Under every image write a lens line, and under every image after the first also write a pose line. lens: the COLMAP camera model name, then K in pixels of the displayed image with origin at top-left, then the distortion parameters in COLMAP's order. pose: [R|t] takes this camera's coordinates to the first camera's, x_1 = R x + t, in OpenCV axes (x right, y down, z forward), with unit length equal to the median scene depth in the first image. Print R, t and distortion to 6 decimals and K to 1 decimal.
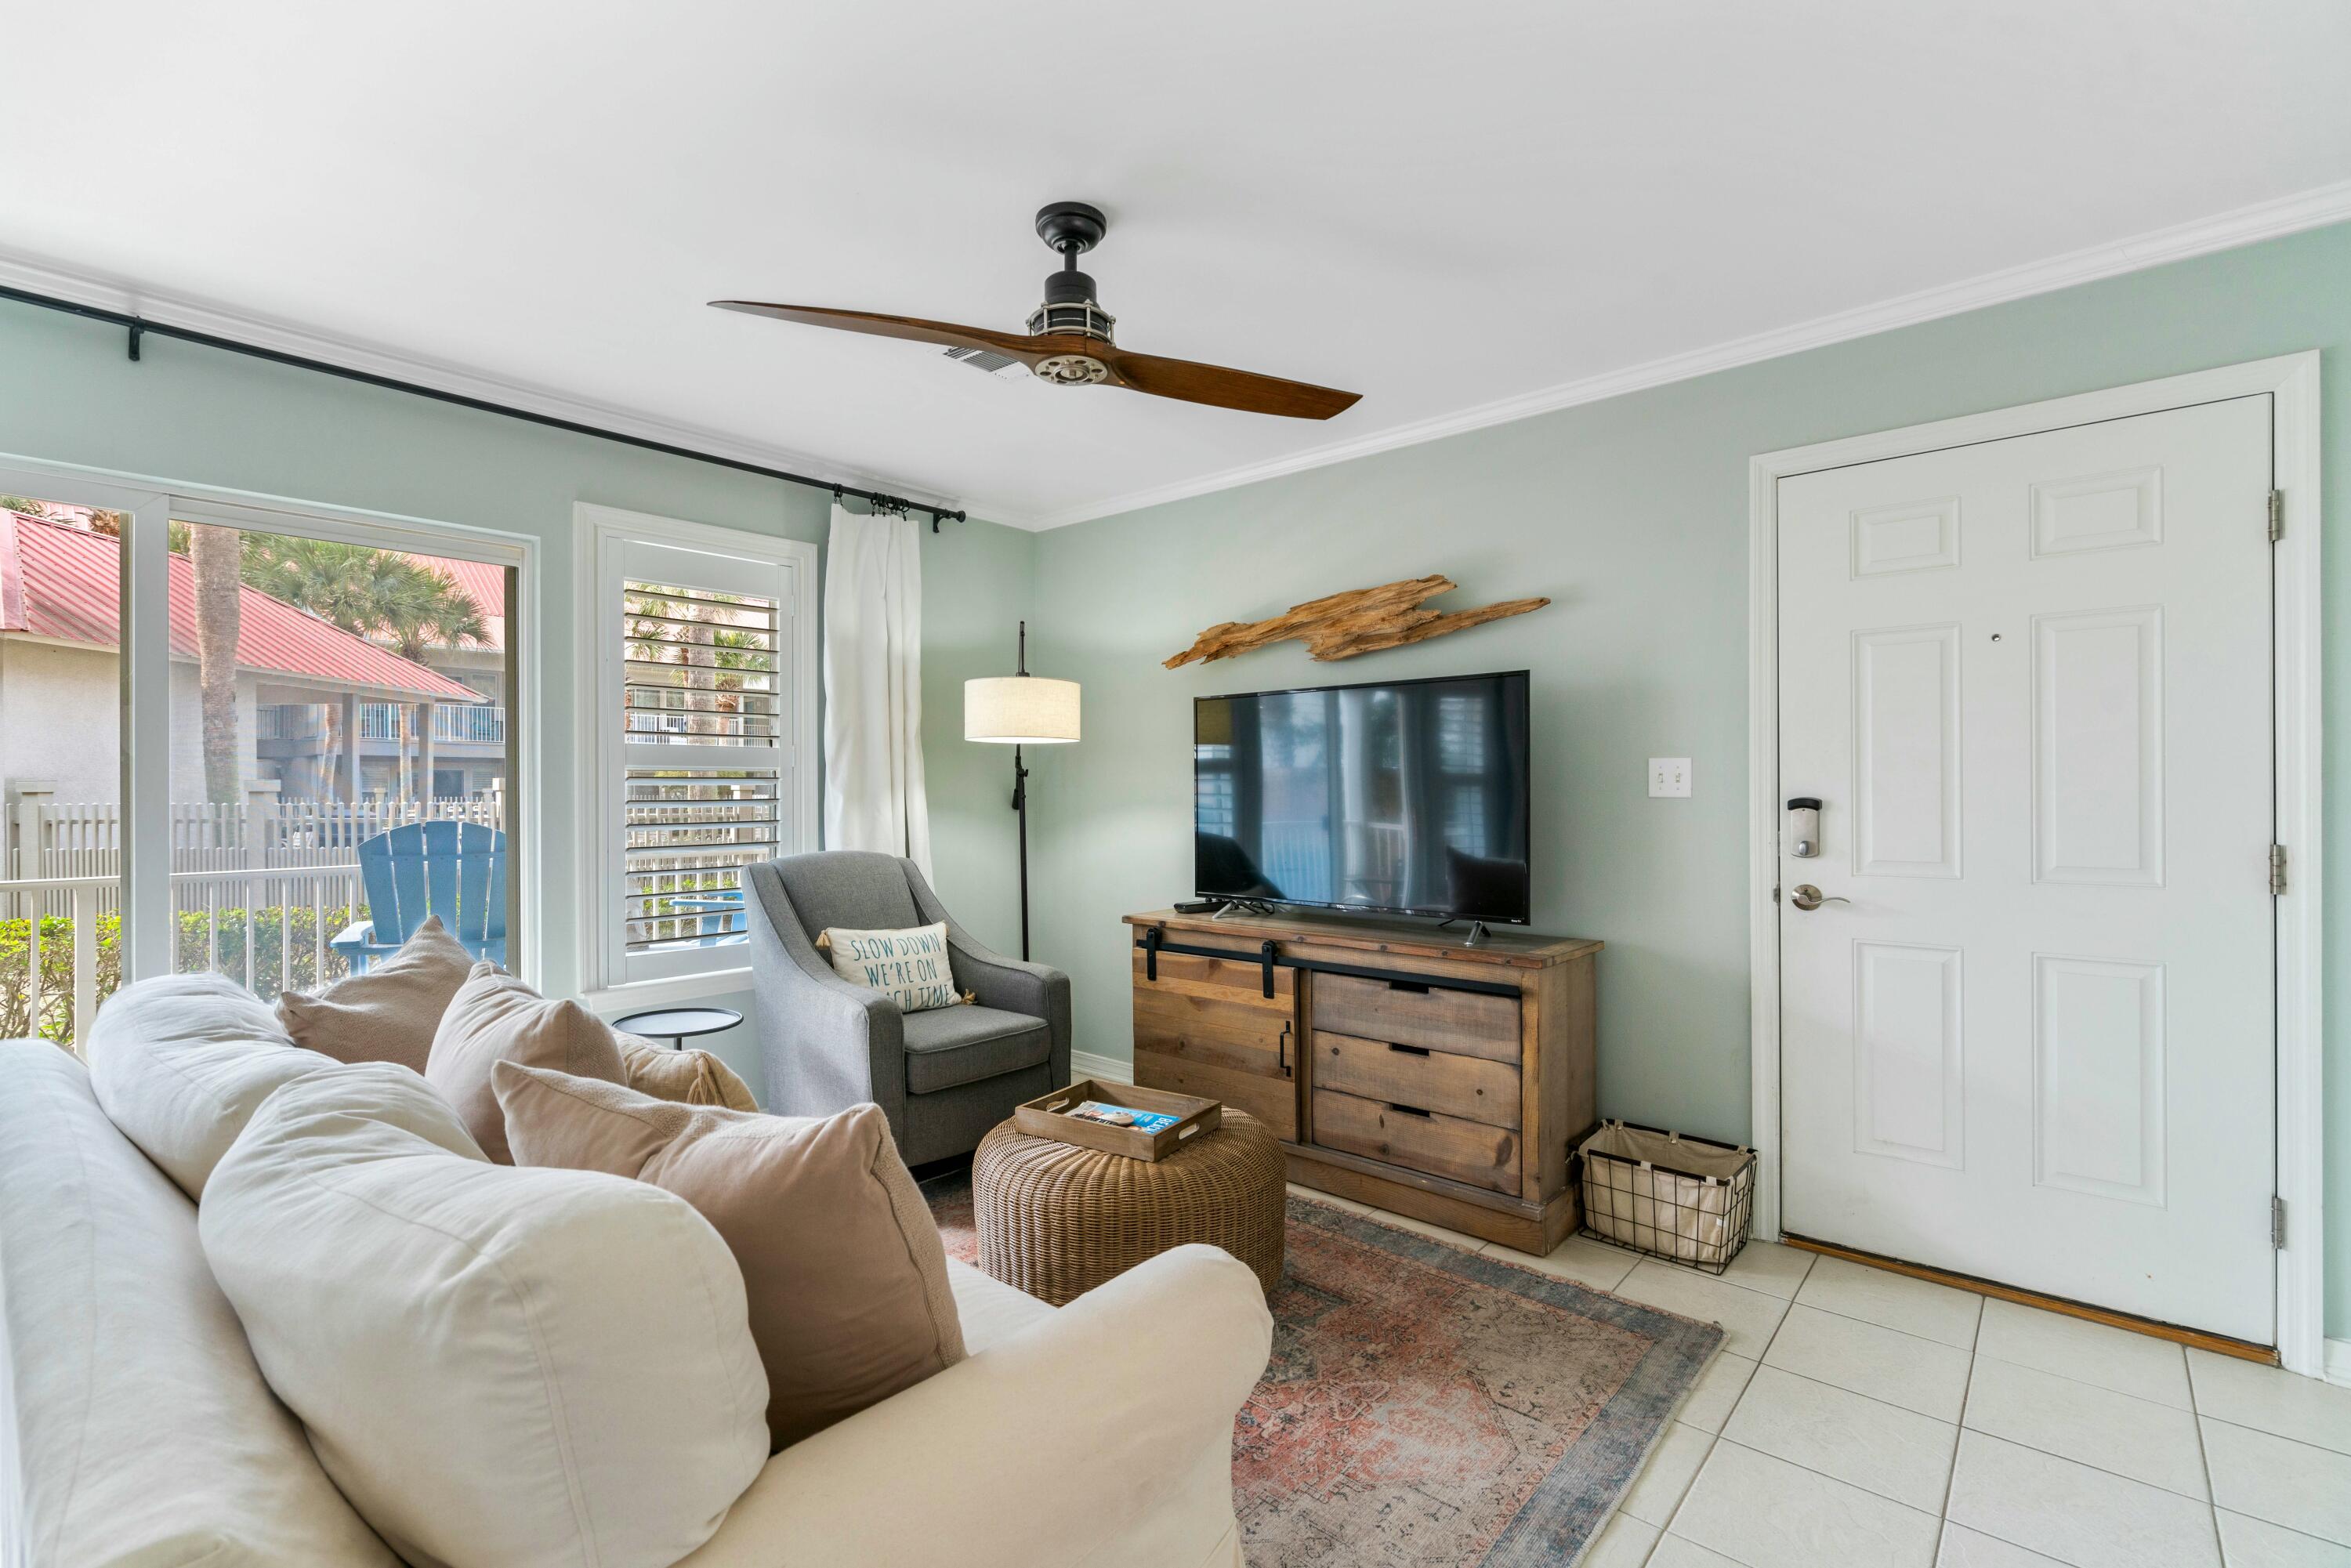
lens RADIAL K [[1074.6, 0, 1164.5], [0, 1074.6, 789.2], [0, 0, 1]] dist [-0.000225, 0.000395]
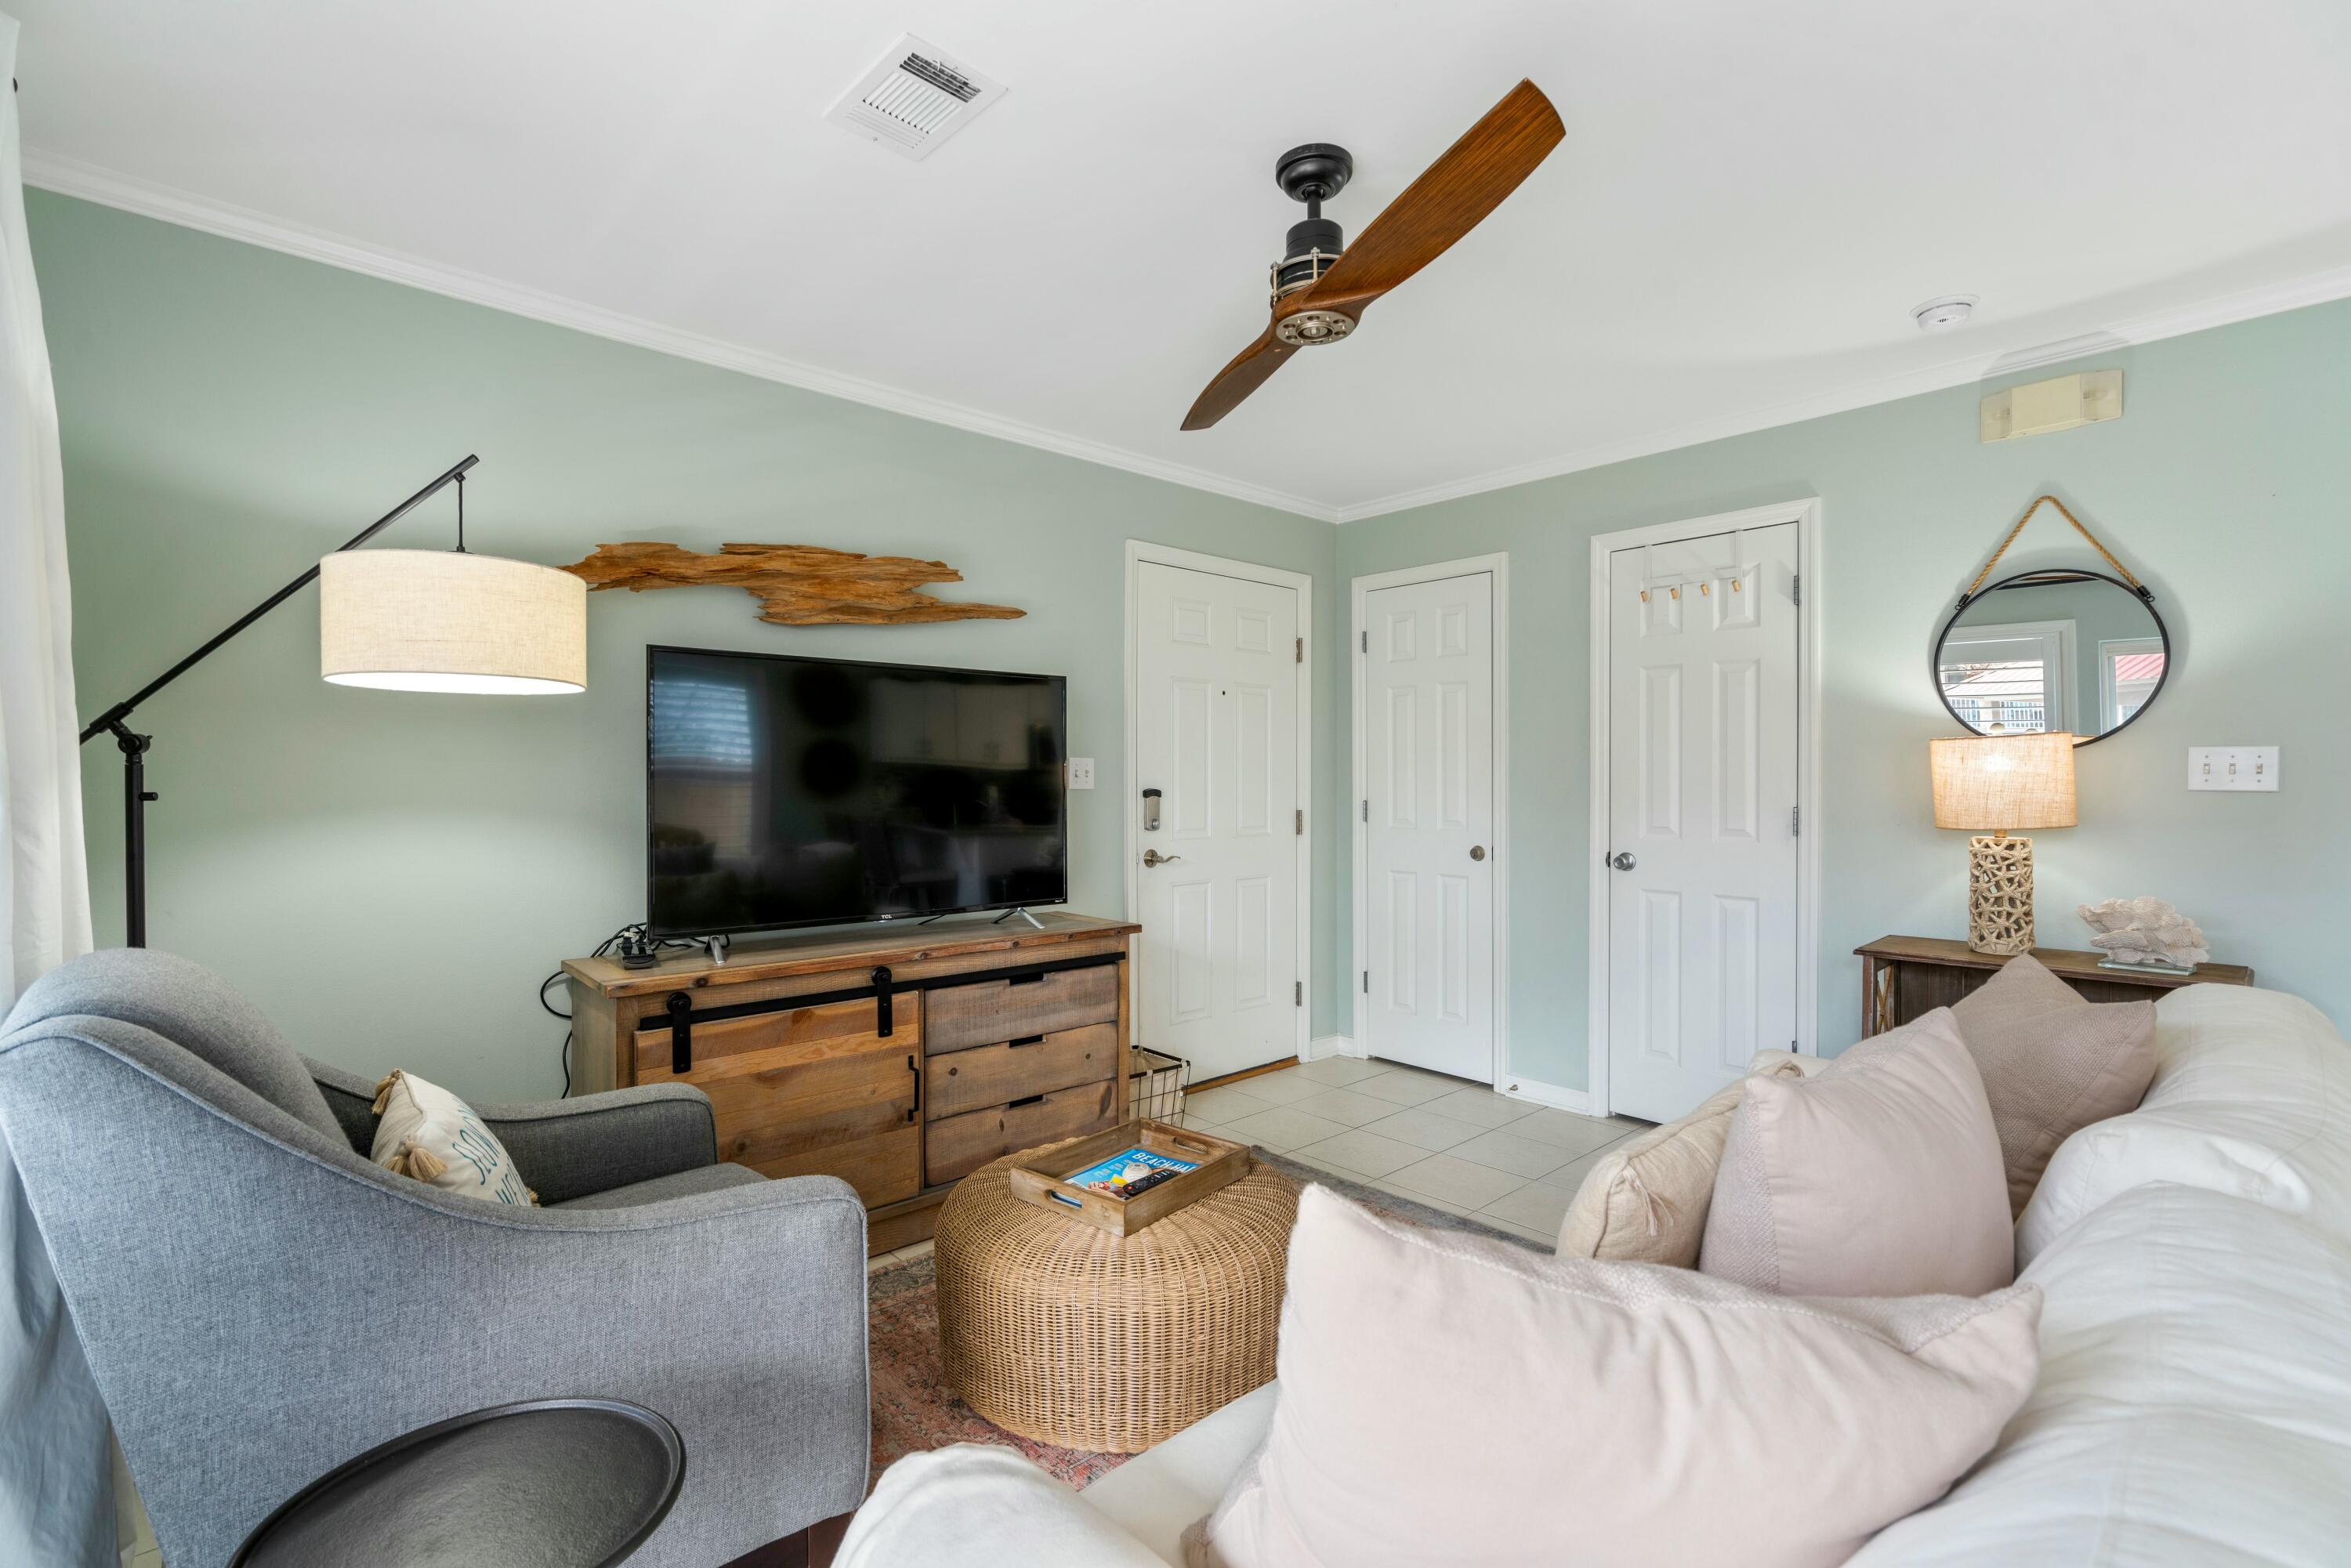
lens RADIAL K [[1074.6, 0, 1164.5], [0, 1074.6, 789.2], [0, 0, 1]] dist [-0.000225, 0.000395]
pose [[0.101866, -0.001403, 0.994797, -0.754130], [0.001562, 0.999998, 0.001250, 0.005612], [-0.994797, 0.001427, 0.101868, 0.763553]]
